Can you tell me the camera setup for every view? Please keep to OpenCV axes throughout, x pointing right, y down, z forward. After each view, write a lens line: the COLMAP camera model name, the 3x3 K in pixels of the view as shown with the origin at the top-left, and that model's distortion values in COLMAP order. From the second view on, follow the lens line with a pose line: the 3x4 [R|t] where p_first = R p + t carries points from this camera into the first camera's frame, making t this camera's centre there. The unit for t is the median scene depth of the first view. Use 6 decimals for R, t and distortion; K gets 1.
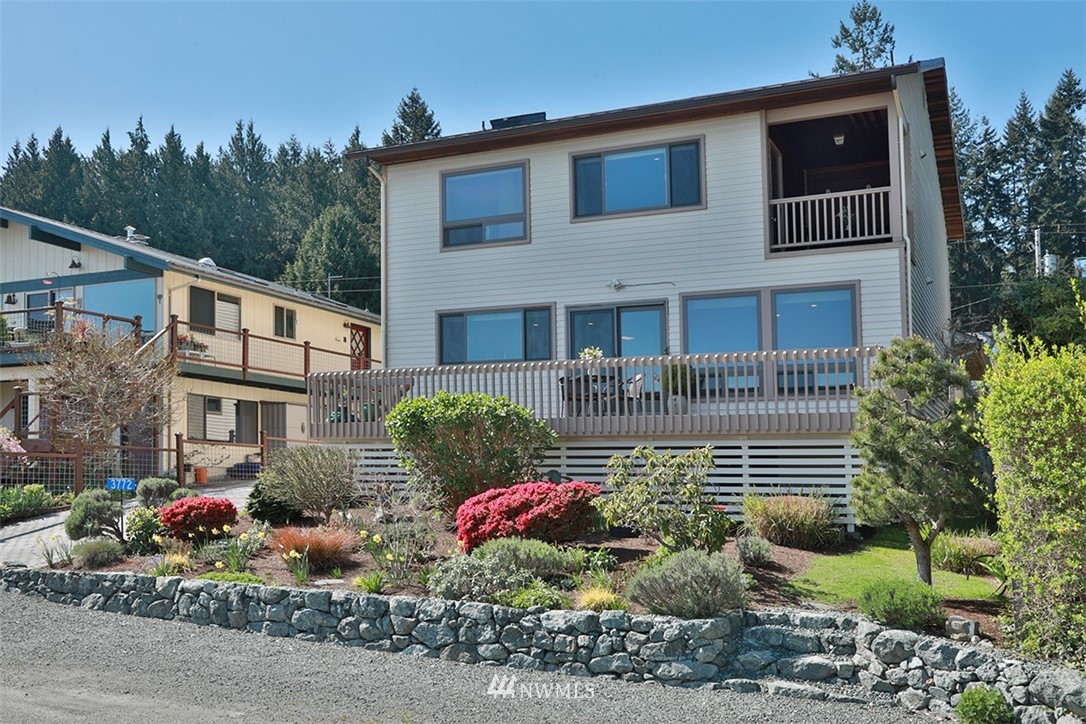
lens RADIAL K [[977.0, 0, 543.4], [0, 977.0, 440.6], [0, 0, 1]] dist [0.001956, 0.006913]
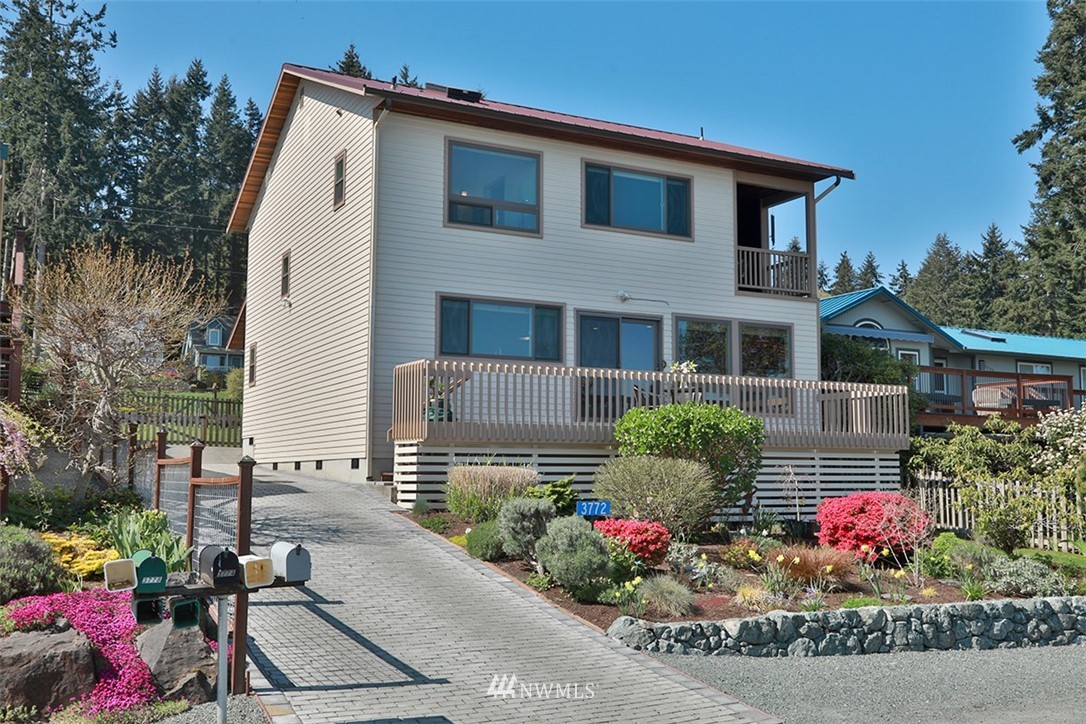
lens RADIAL K [[1056.3, 0, 543.0], [0, 1056.3, 362.0], [0, 0, 1]] dist [-0.001034, 0.013929]
pose [[0.616900, 0.073323, 0.783619, -0.827883], [-0.033806, 0.997201, -0.066693, -0.011483], [-0.786315, 0.014652, 0.617652, 0.362539]]
